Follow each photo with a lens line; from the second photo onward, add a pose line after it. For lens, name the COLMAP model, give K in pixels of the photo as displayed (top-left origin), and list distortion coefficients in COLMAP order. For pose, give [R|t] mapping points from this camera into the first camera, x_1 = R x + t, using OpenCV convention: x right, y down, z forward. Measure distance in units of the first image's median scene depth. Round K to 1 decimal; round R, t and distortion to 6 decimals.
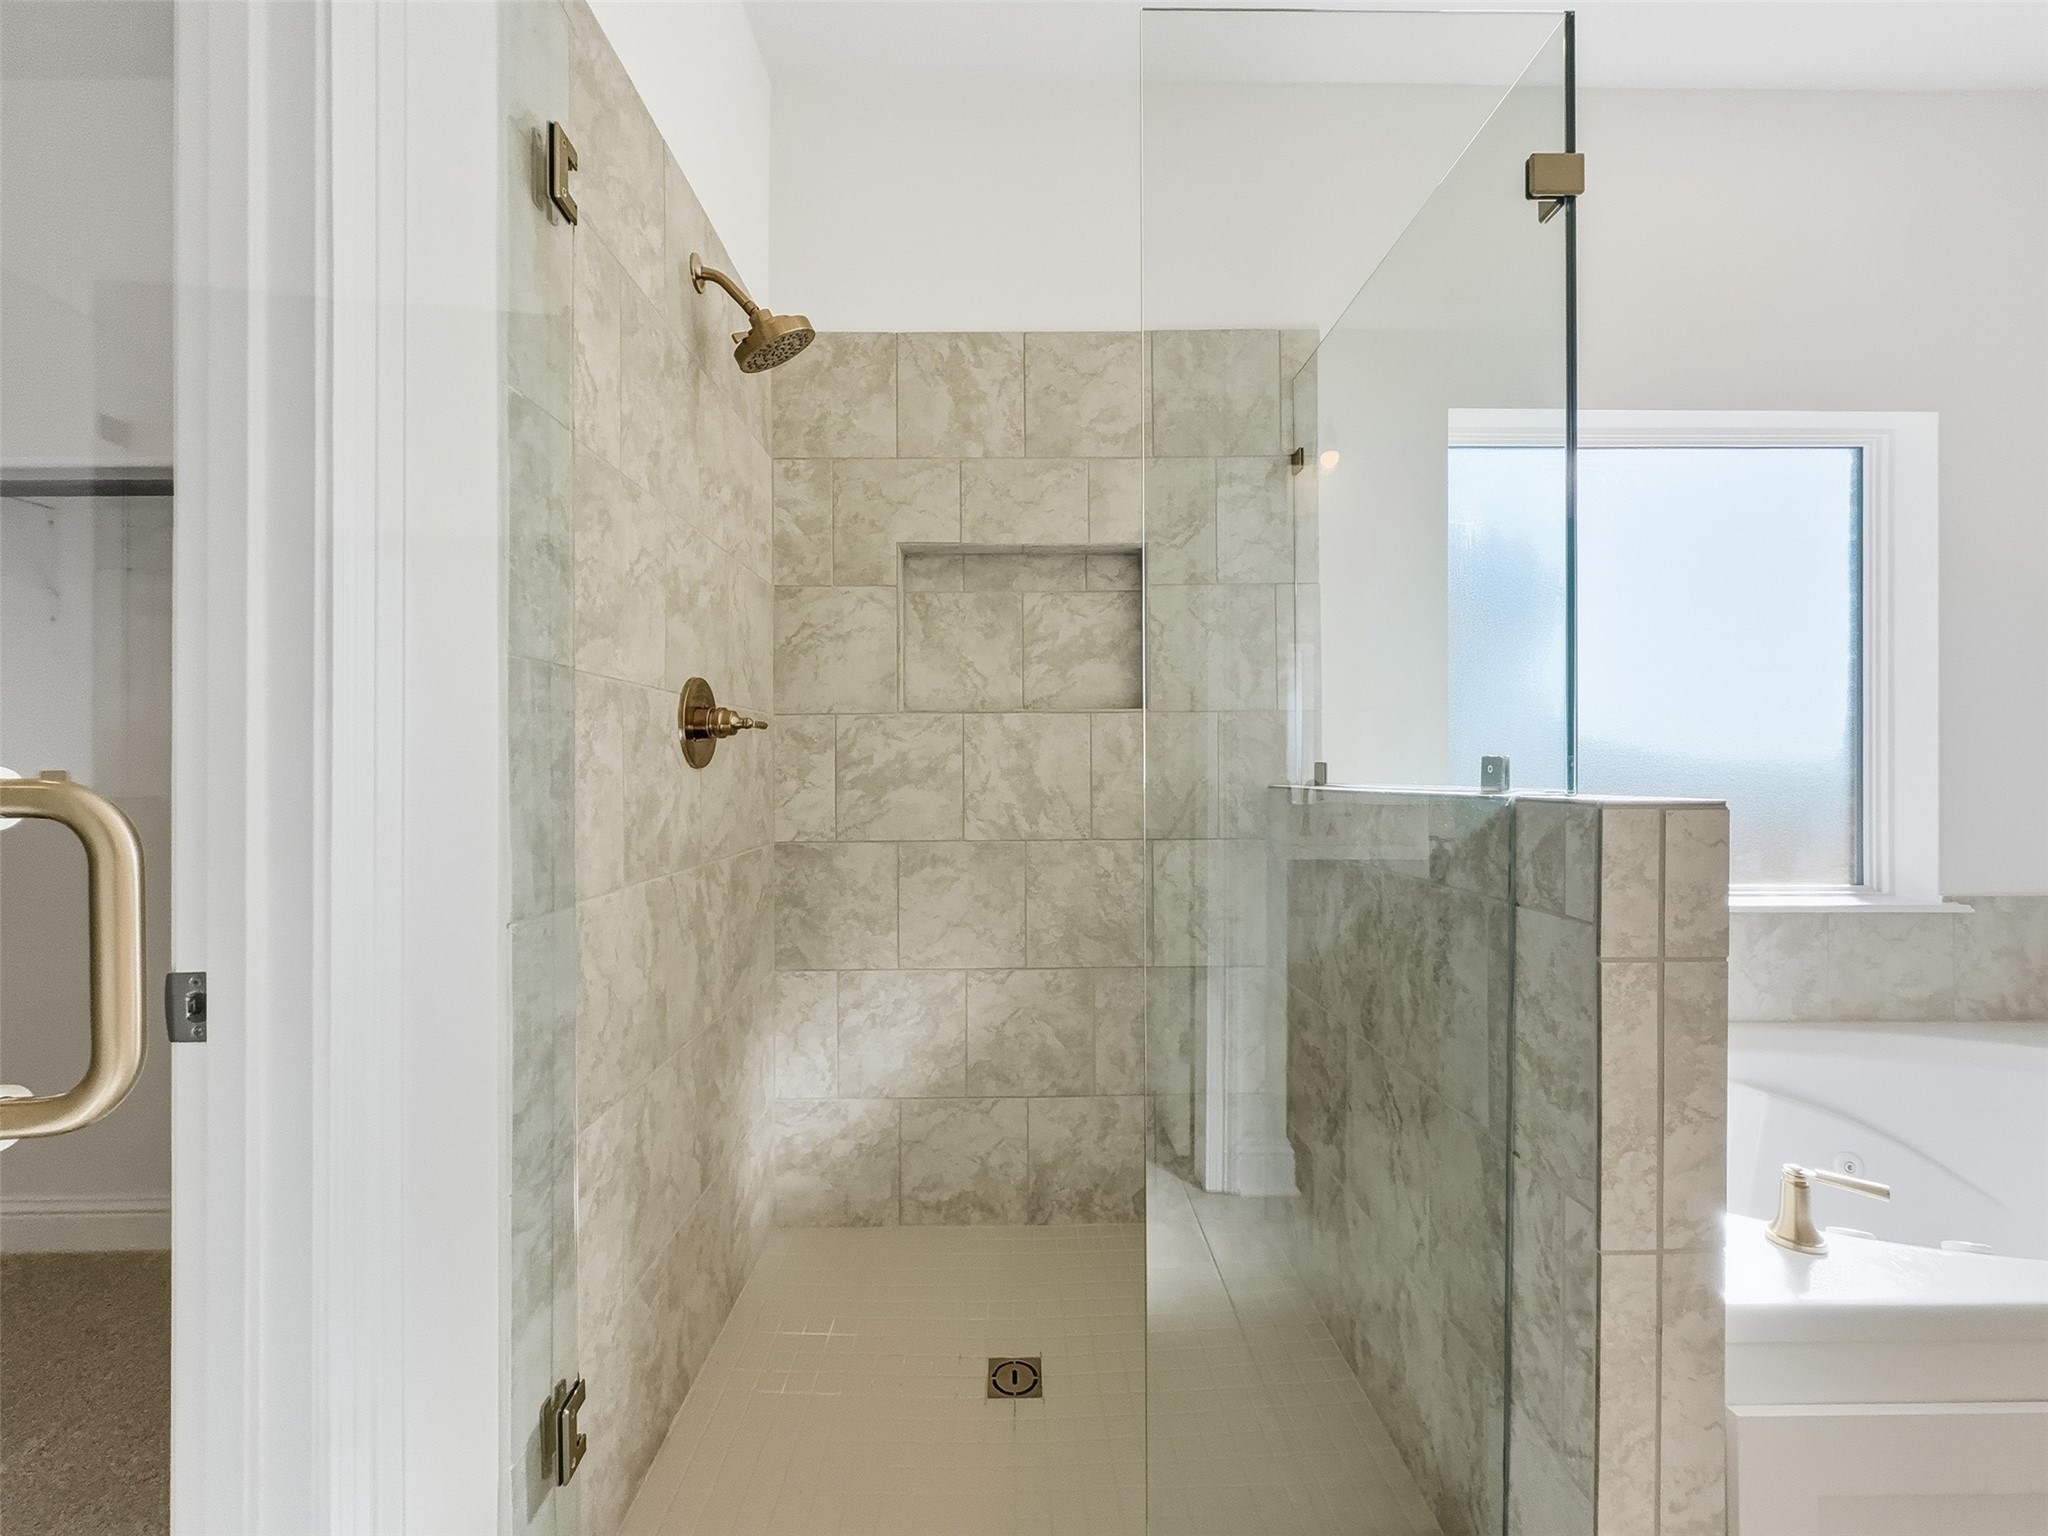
lens RADIAL K [[830.7, 0, 1016.4], [0, 830.7, 767.2], [0, 0, 1]] dist [-0.000731, 0.000160]
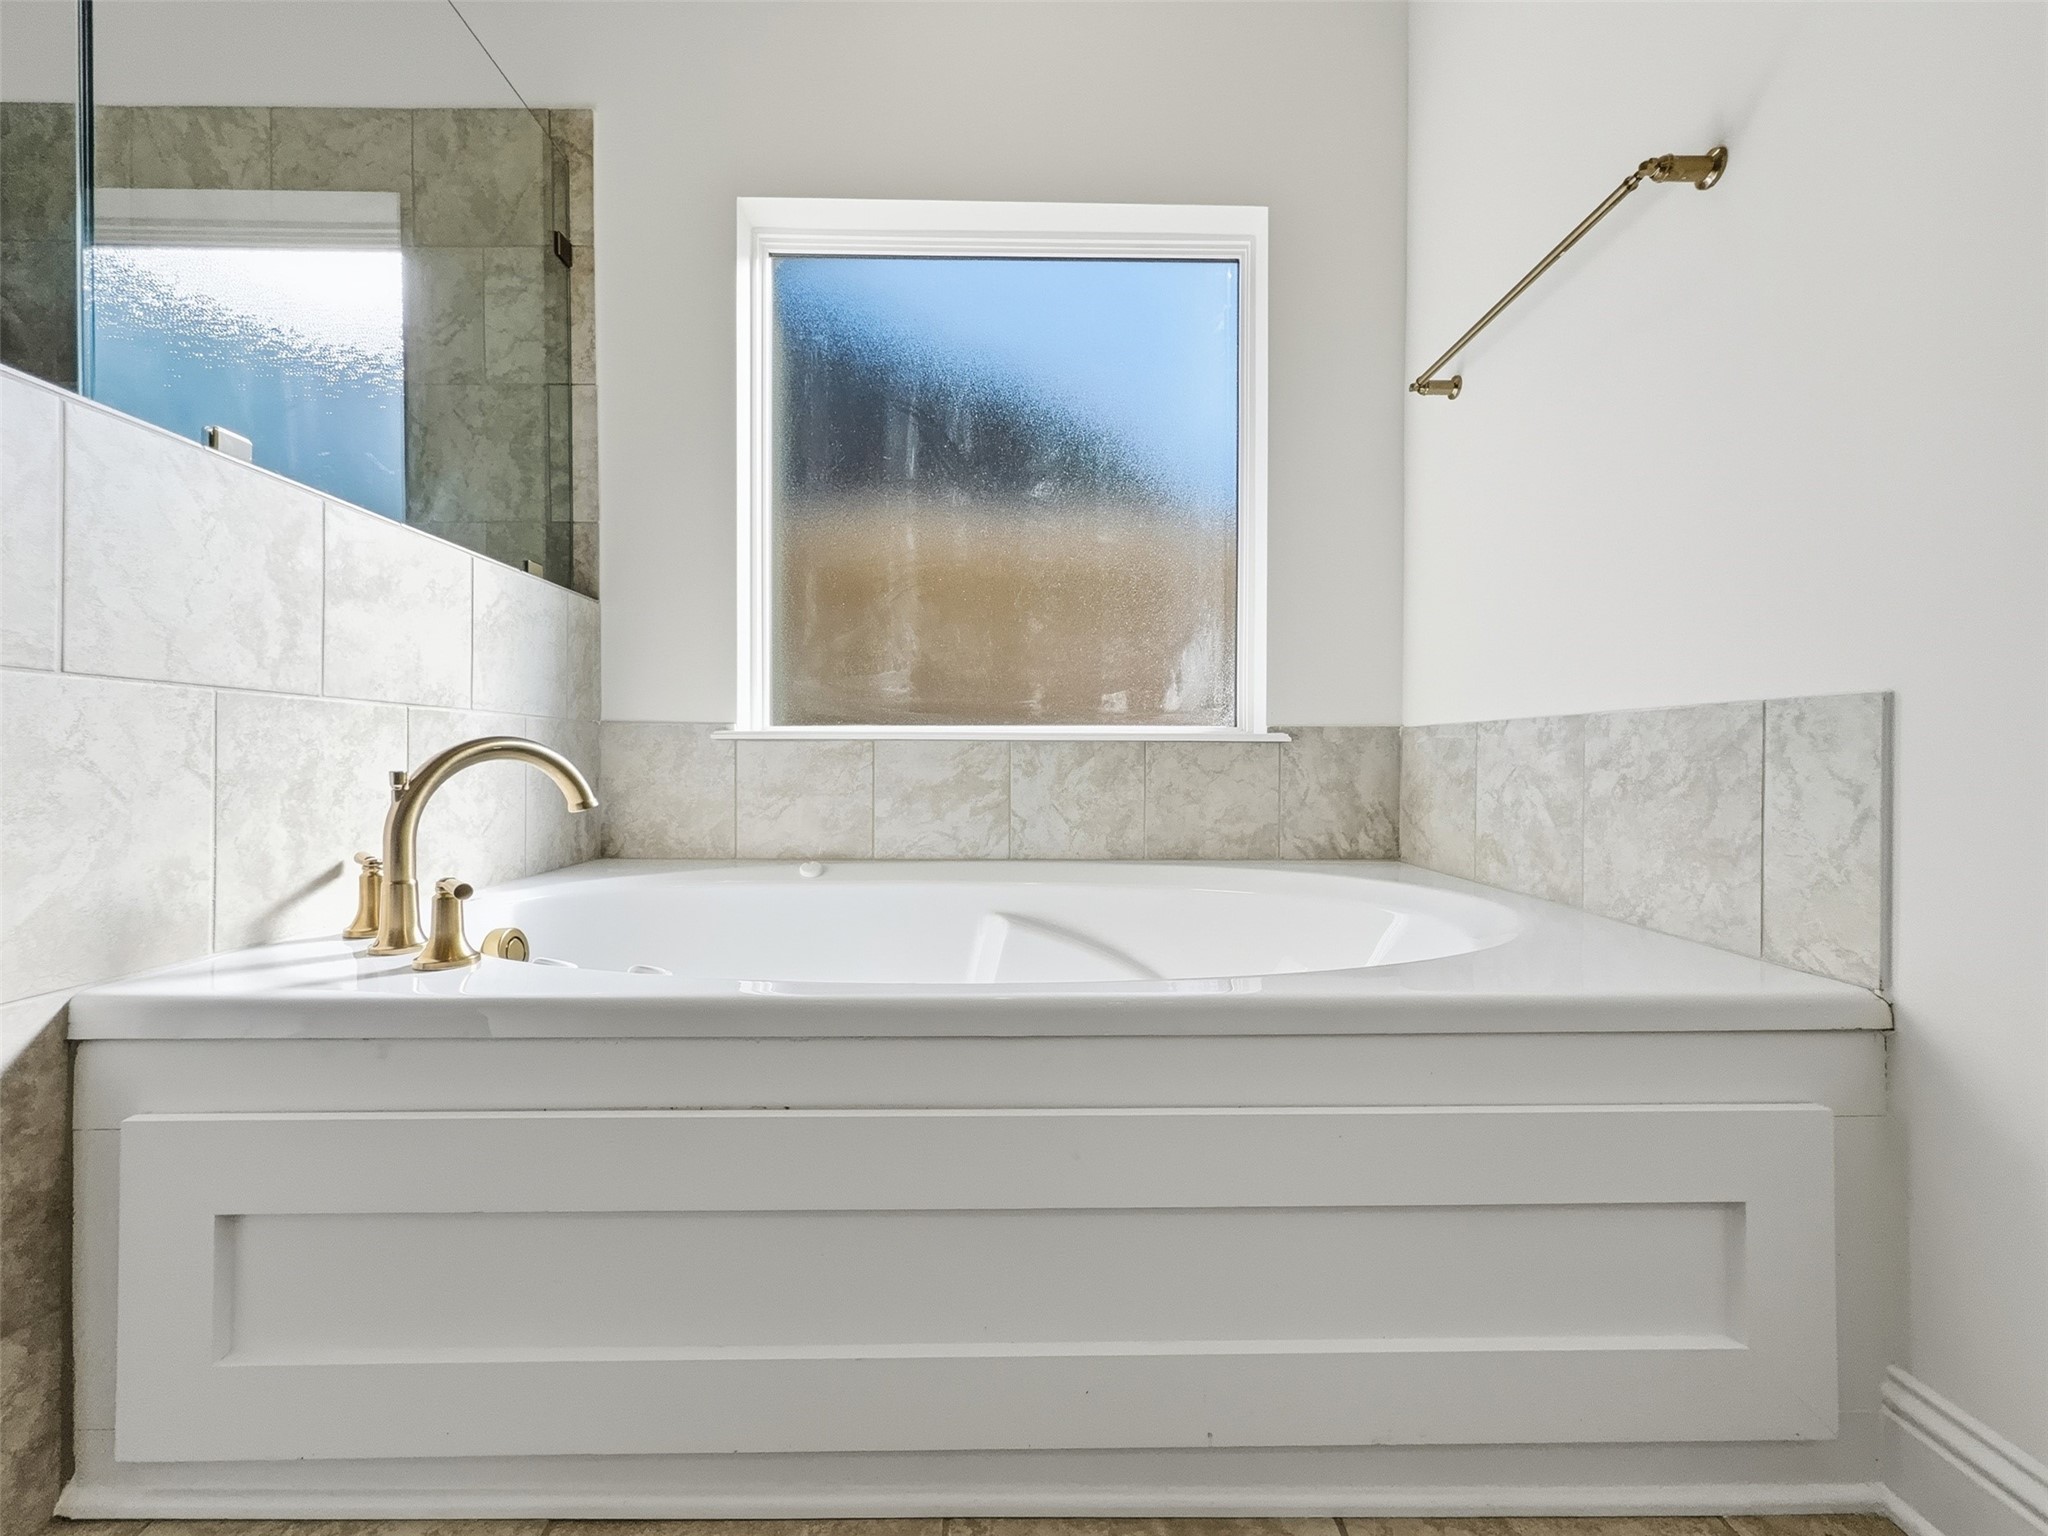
lens RADIAL K [[829.3, 0, 1022.9], [0, 829.3, 759.9], [0, 0, 1]] dist [-0.000939, 0.000187]
pose [[0.999904, 0.004317, 0.013161, 0.835092], [-0.004353, 0.999987, 0.002702, 0.193425], [-0.013149, -0.002759, 0.999910, 0.069219]]
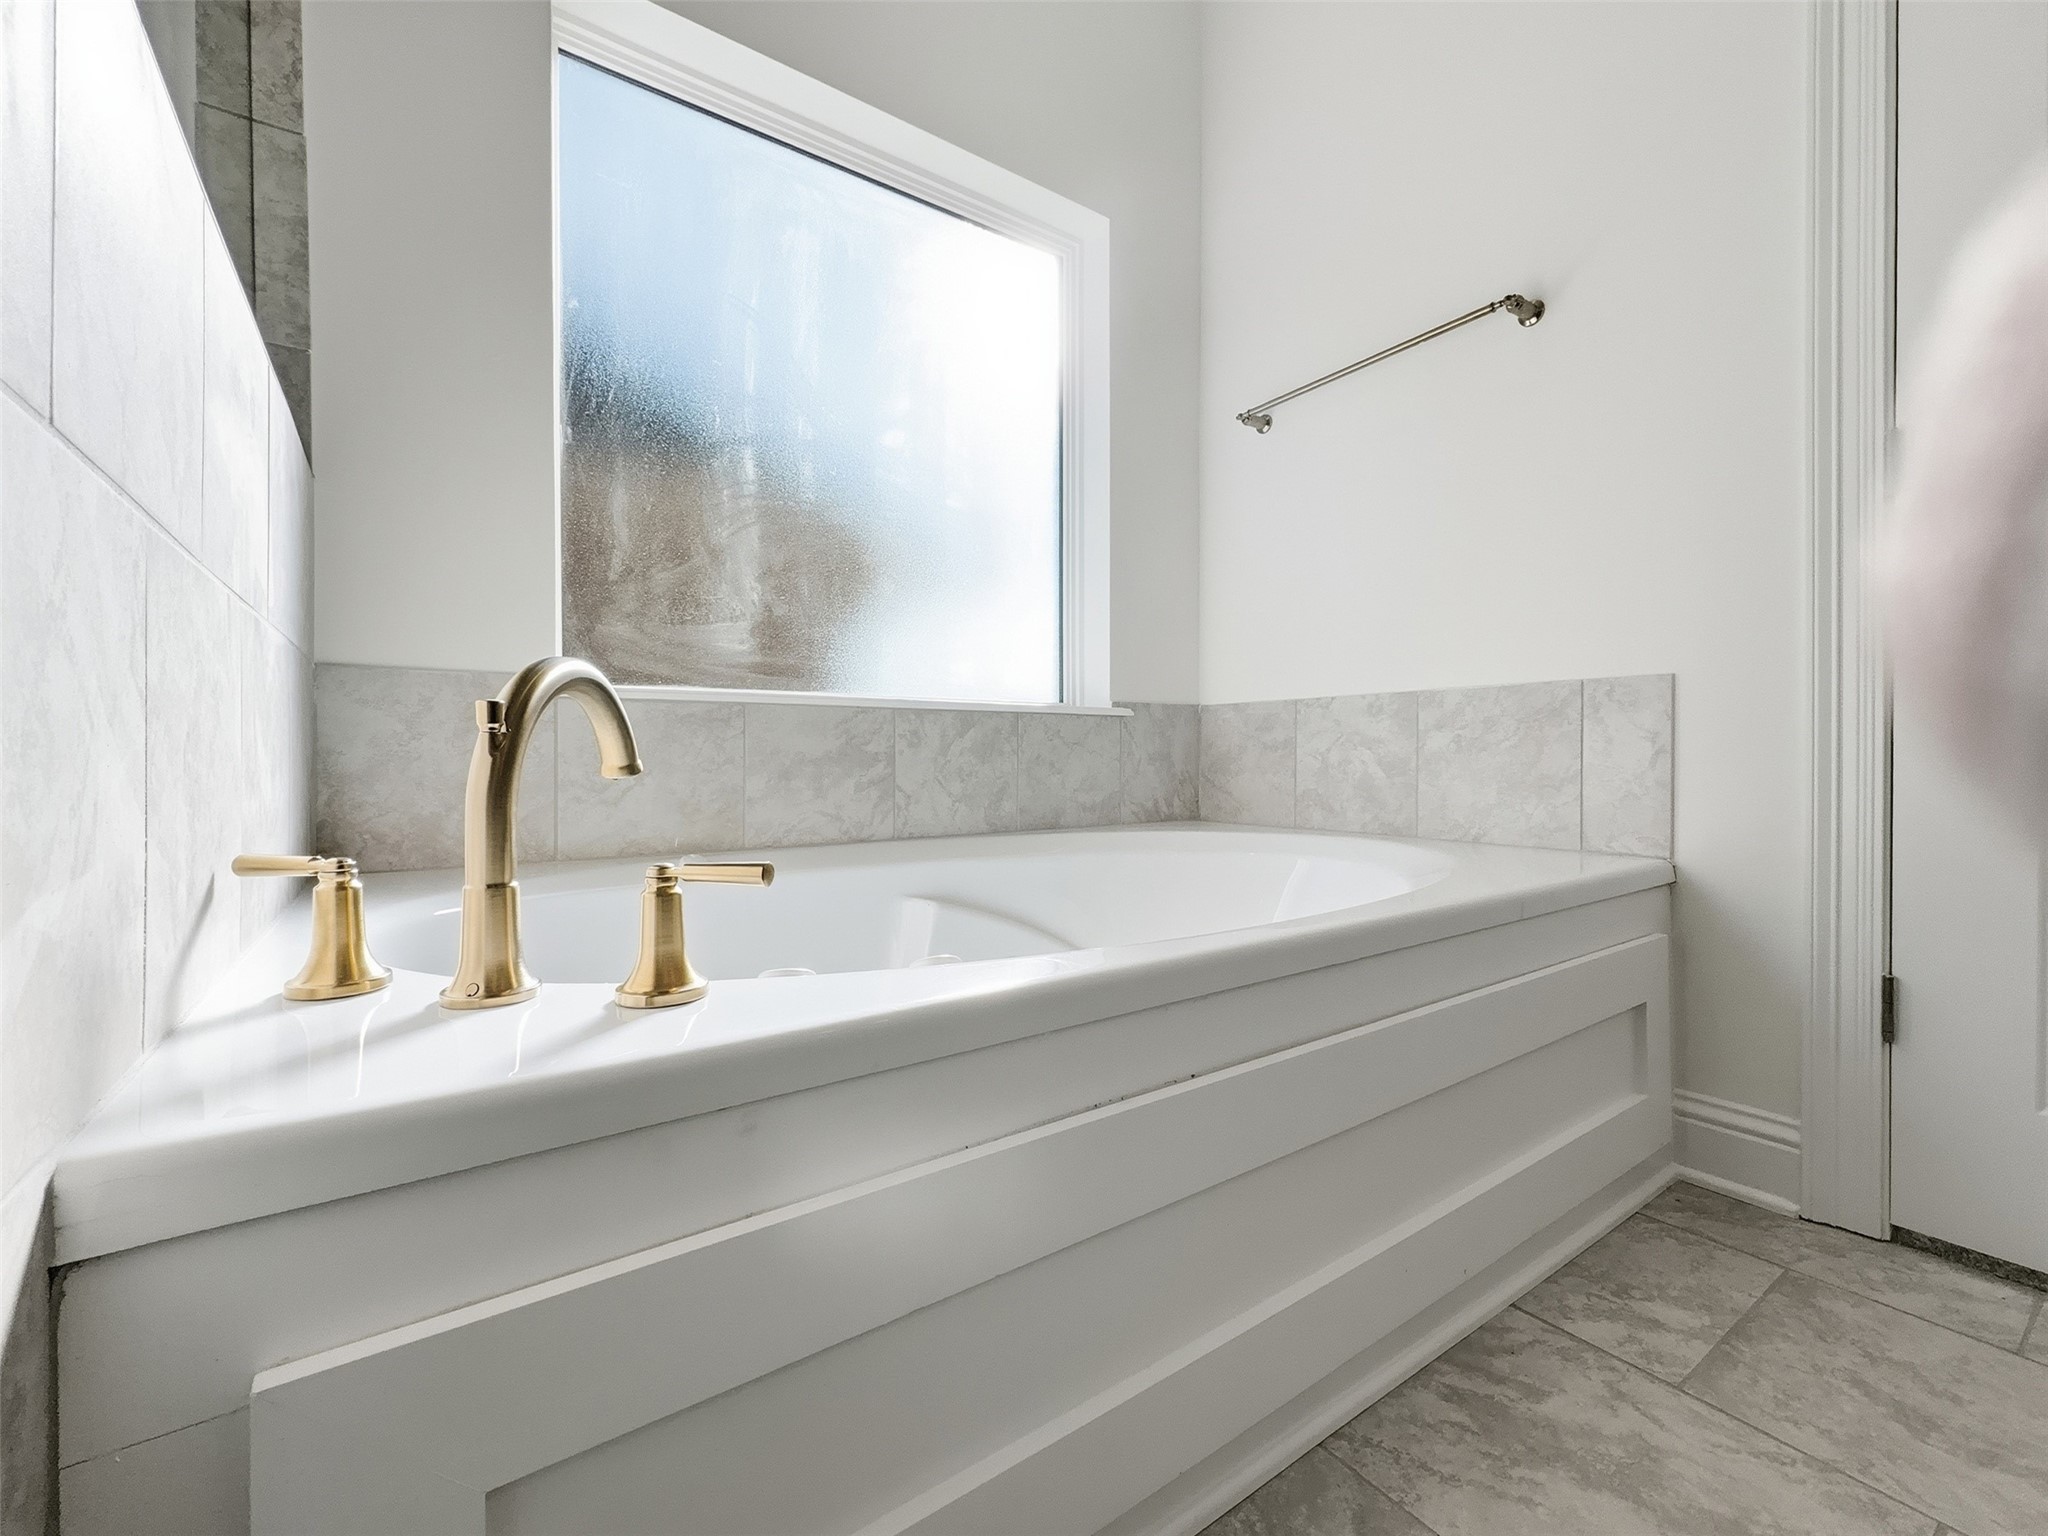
lens RADIAL K [[850.4, 0, 1024.1], [0, 850.4, 760.3], [0, 0, 1]] dist [-0.002290, 0.000000]
pose [[0.823861, -0.004940, 0.566771, 0.446367], [0.003217, 0.999987, 0.004041, 0.224444], [-0.566783, -0.001506, 0.823866, 0.211063]]
